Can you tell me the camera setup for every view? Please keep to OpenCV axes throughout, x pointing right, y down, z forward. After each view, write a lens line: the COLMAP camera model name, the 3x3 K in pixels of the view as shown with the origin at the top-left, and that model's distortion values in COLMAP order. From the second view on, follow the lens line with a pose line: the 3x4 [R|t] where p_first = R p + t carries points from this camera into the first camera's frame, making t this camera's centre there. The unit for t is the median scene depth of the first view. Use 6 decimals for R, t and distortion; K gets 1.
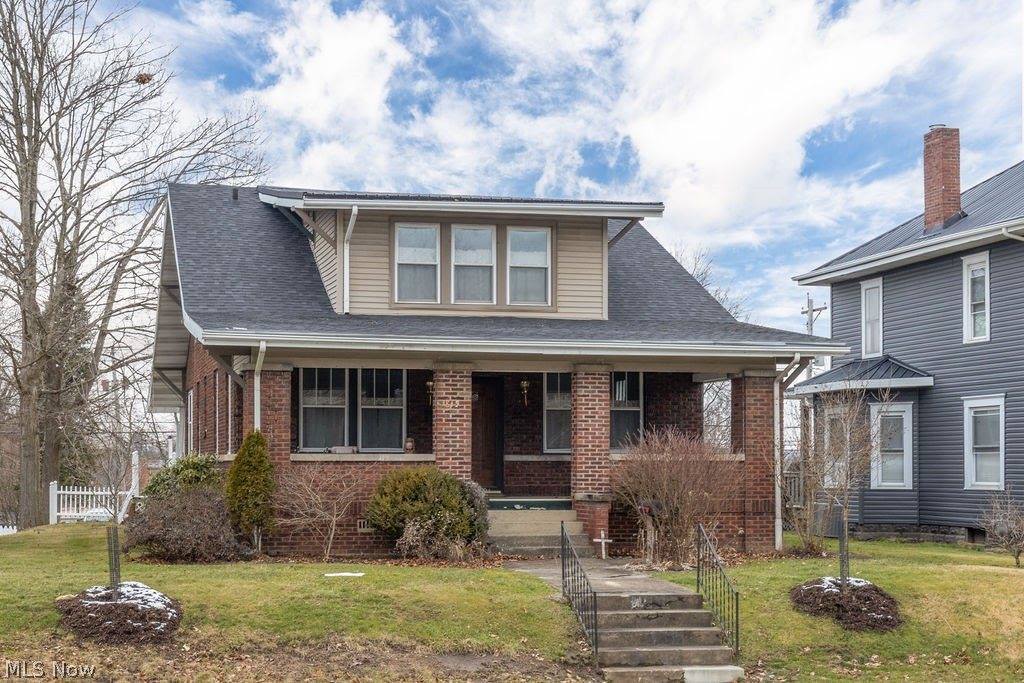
lens RADIAL K [[1972.6, 0, 512.0], [0, 1972.6, 341.5], [0, 0, 1]] dist [0.006808, -0.101569]
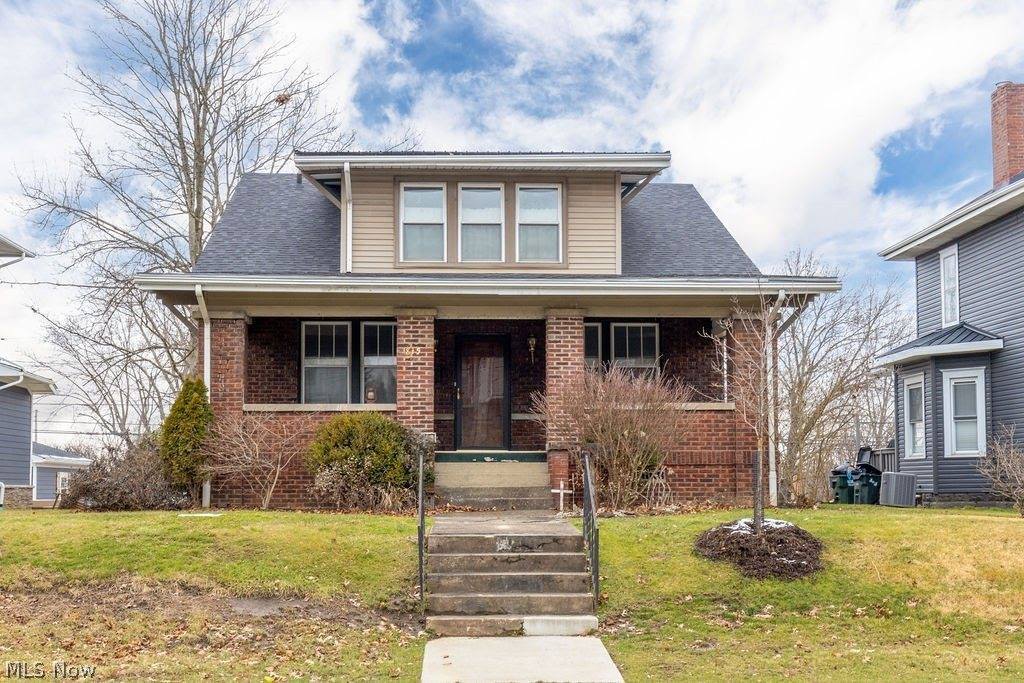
lens RADIAL K [[1589.6, 0, 512.0], [0, 1589.6, 341.5], [0, 0, 1]] dist [-0.001468, 0.035703]
pose [[0.981773, -0.023615, -0.188584, 0.162580], [0.017642, 0.999290, -0.033289, 0.053317], [0.189237, 0.029355, 0.981493, 0.248125]]
